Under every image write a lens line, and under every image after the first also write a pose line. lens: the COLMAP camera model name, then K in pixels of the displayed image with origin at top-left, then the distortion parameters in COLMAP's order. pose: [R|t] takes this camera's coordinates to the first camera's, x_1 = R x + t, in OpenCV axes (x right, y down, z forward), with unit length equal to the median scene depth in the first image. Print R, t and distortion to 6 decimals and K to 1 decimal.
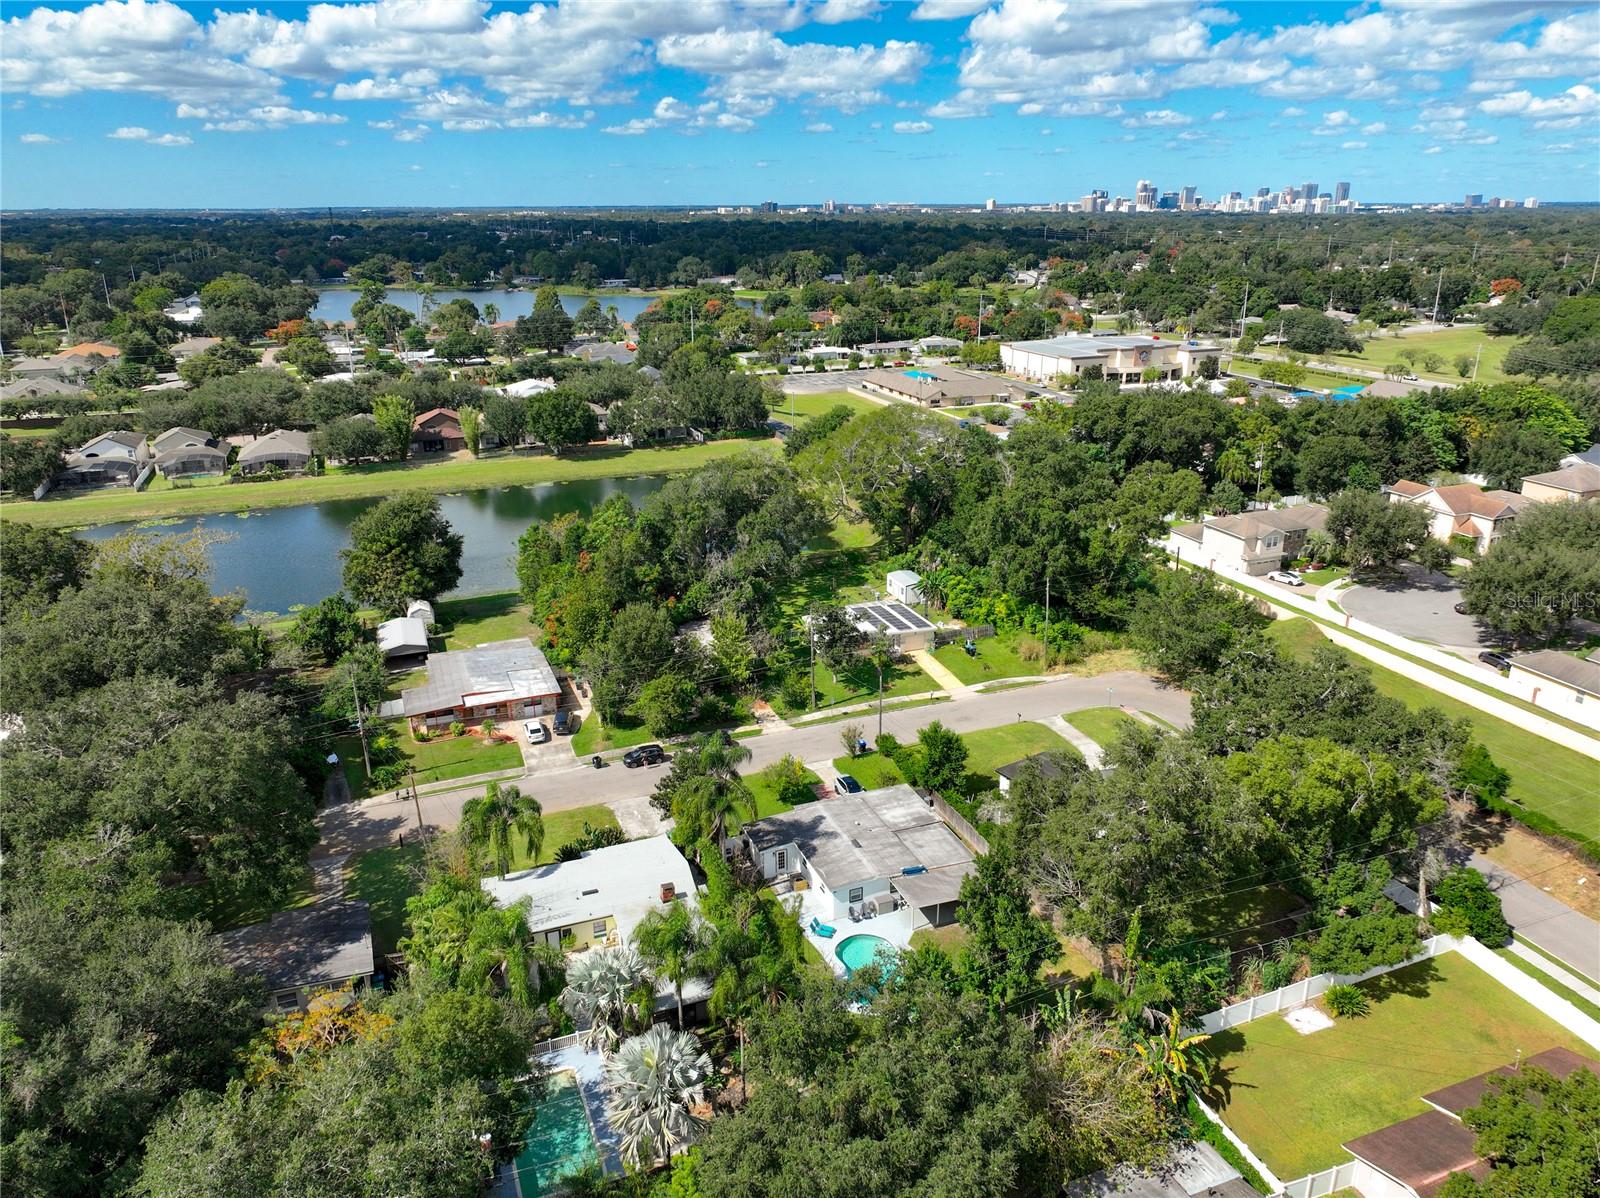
lens RADIAL K [[1138.1, 0, 800.0], [0, 1138.1, 599.0], [0, 0, 1]] dist [0.038148, 0.000910]
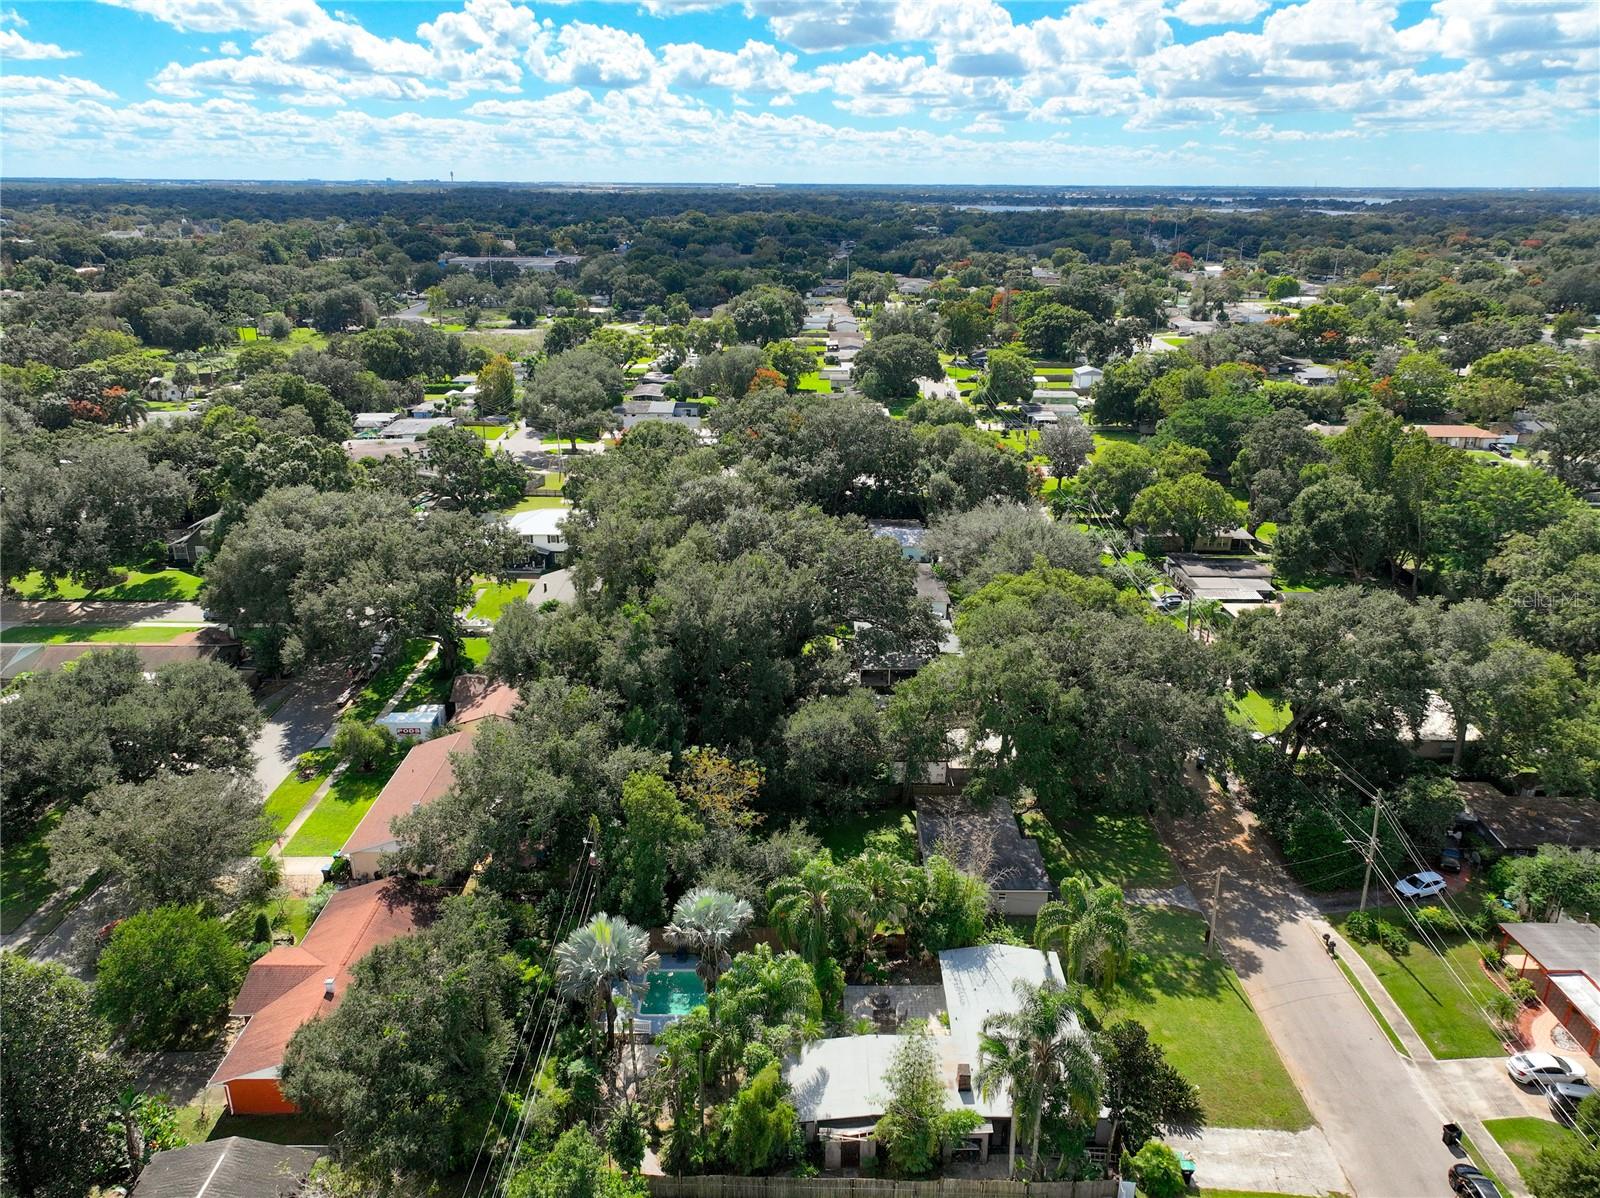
lens RADIAL K [[1265.4, 0, 800.0], [0, 1265.4, 599.0], [0, 0, 1]] dist [-0.008649, 0.036392]
pose [[-0.389643, 0.309232, -0.867499, 0.424715], [-0.313486, 0.841163, 0.440649, -0.265525], [0.865970, 0.443644, -0.230813, 0.690679]]
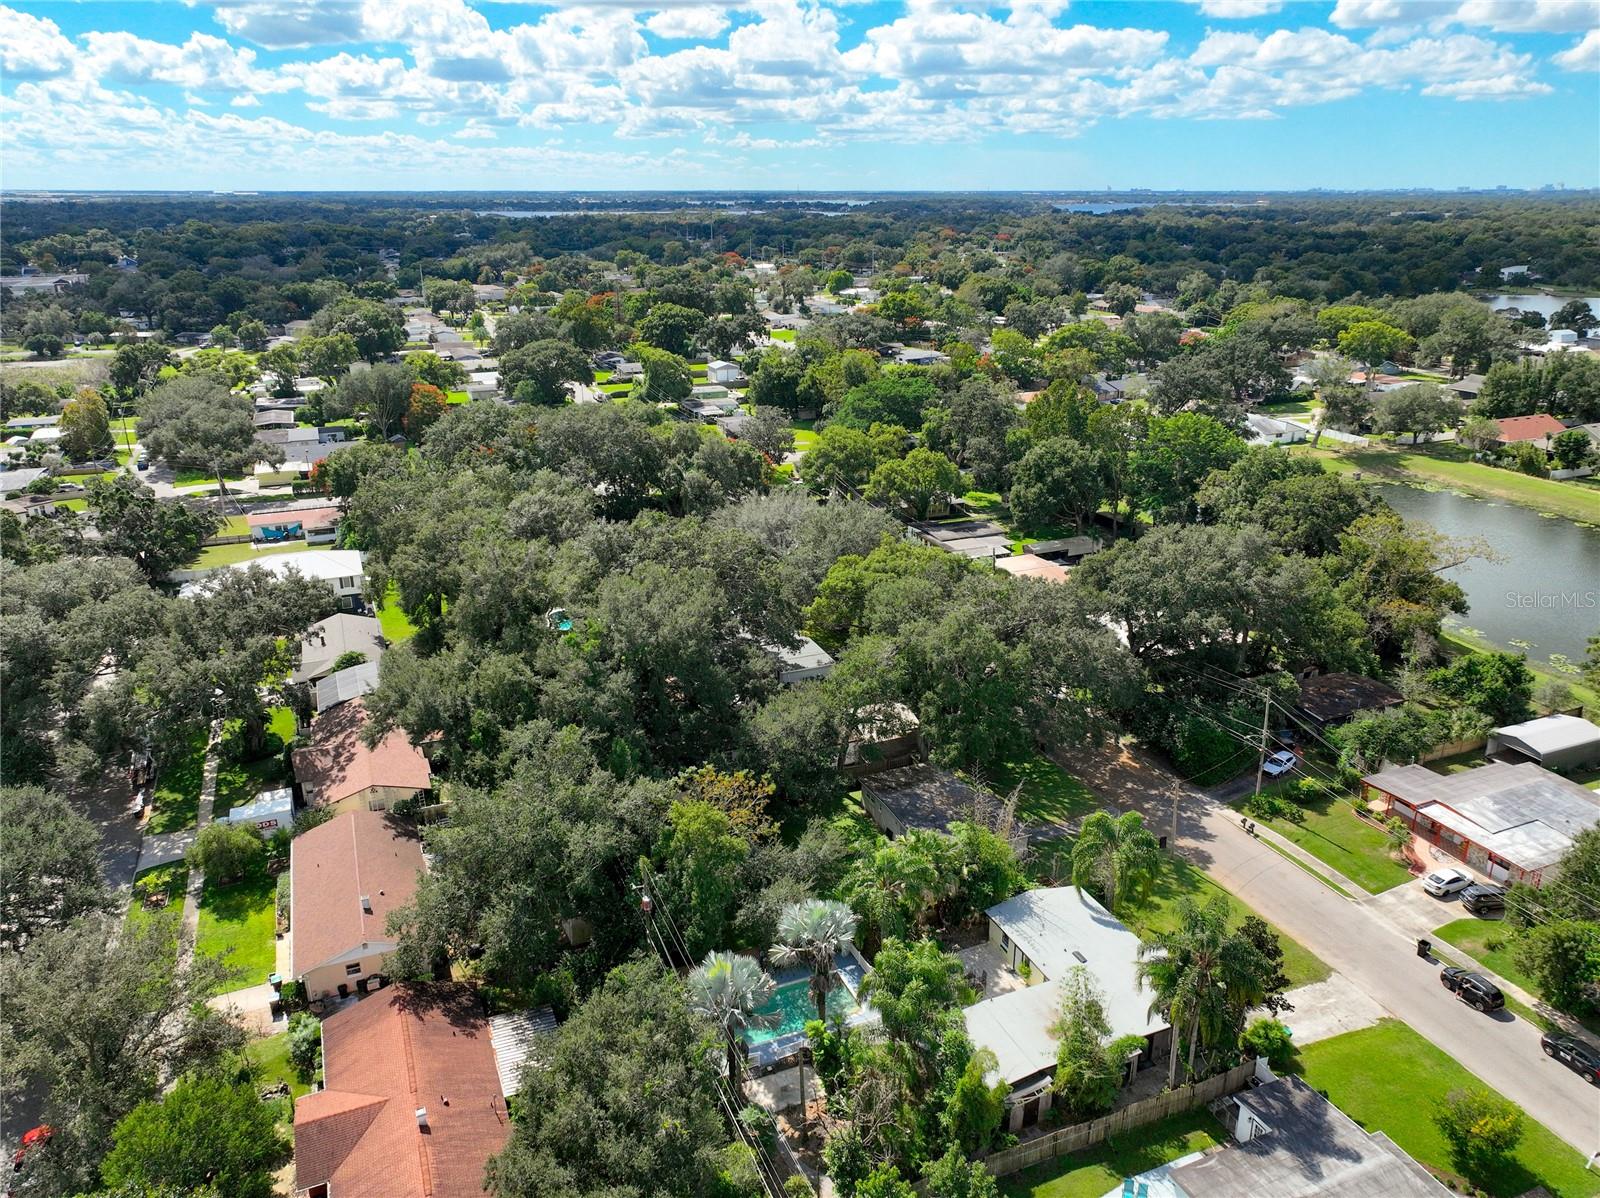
lens RADIAL K [[1236.7, 0, 855.8], [0, 1236.7, 601.5], [0, 0, 1]] dist [-0.007919, 0.025247]
pose [[0.039586, 0.338552, -0.940115, 0.457104], [-0.343481, 0.888128, 0.305368, -0.164371], [0.938325, 0.310824, 0.151444, 0.439189]]
